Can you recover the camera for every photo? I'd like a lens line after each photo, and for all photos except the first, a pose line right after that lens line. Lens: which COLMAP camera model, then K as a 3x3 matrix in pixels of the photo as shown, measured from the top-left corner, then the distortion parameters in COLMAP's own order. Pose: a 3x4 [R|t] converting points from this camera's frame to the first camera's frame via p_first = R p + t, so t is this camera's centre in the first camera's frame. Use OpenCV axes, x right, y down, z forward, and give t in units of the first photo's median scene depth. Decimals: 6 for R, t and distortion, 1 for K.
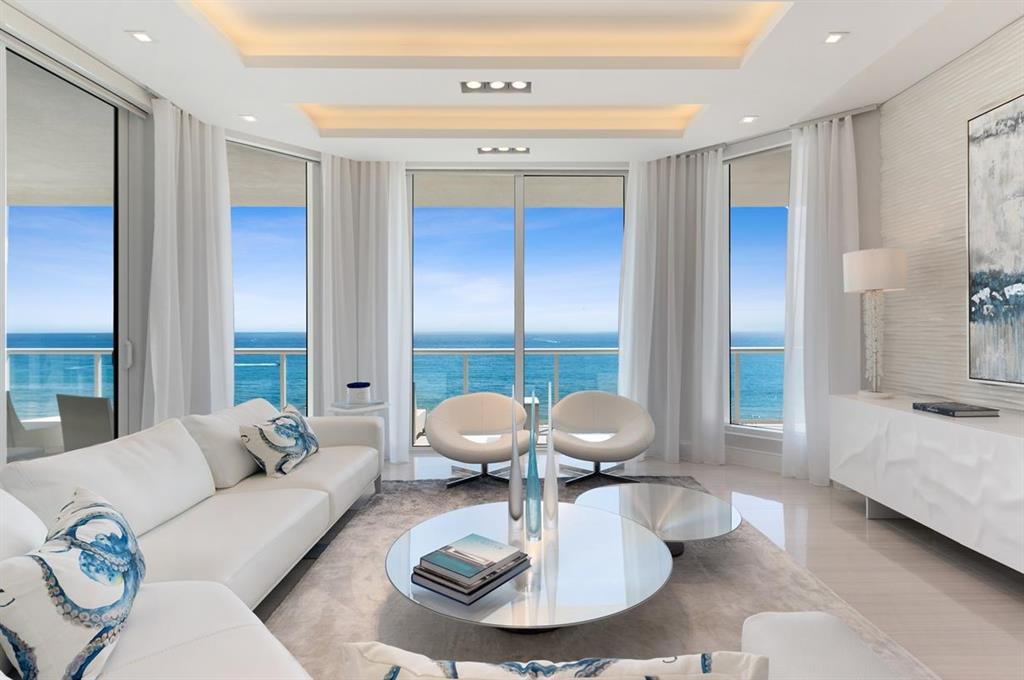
lens RADIAL K [[532.4, 0, 512.0], [0, 532.4, 340.0], [0, 0, 1]] dist [-0.000997, -0.000373]
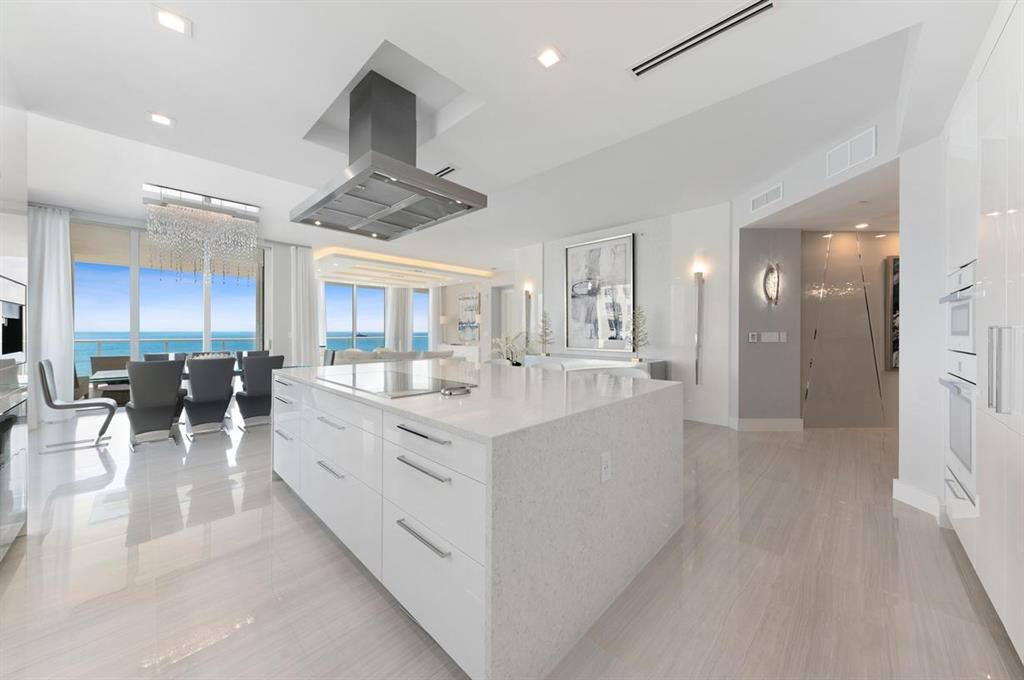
lens RADIAL K [[355.1, 0, 512.9], [0, 355.1, 330.0], [0, 0, 1]] dist [0.001309, 0.000128]
pose [[0.678622, -0.000676, 0.734487, -1.612672], [0.010687, 0.999903, -0.008955, 0.006420], [-0.734410, 0.013926, 0.678564, -2.098584]]
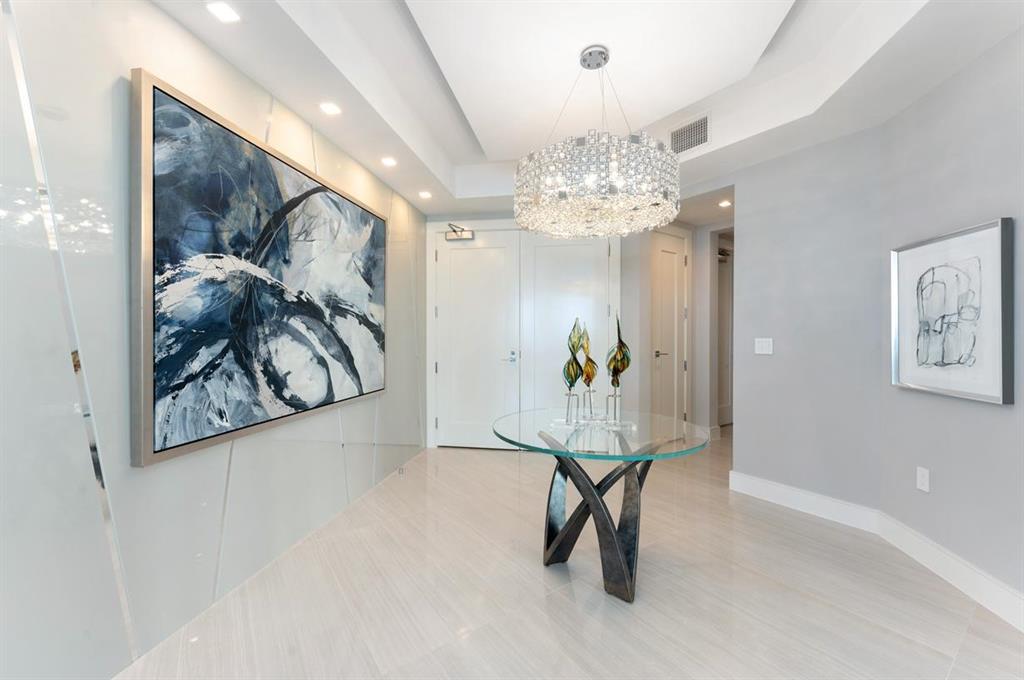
lens RADIAL K [[396.7, 0, 512.0], [0, 396.7, 340.0], [0, 0, 1]] dist [0.019662, -0.000033]
pose [[-0.593634, -0.016886, 0.804558, -0.154885], [0.002359, 0.999739, 0.022723, 0.015510], [-0.804732, 0.015387, -0.593439, -2.309751]]
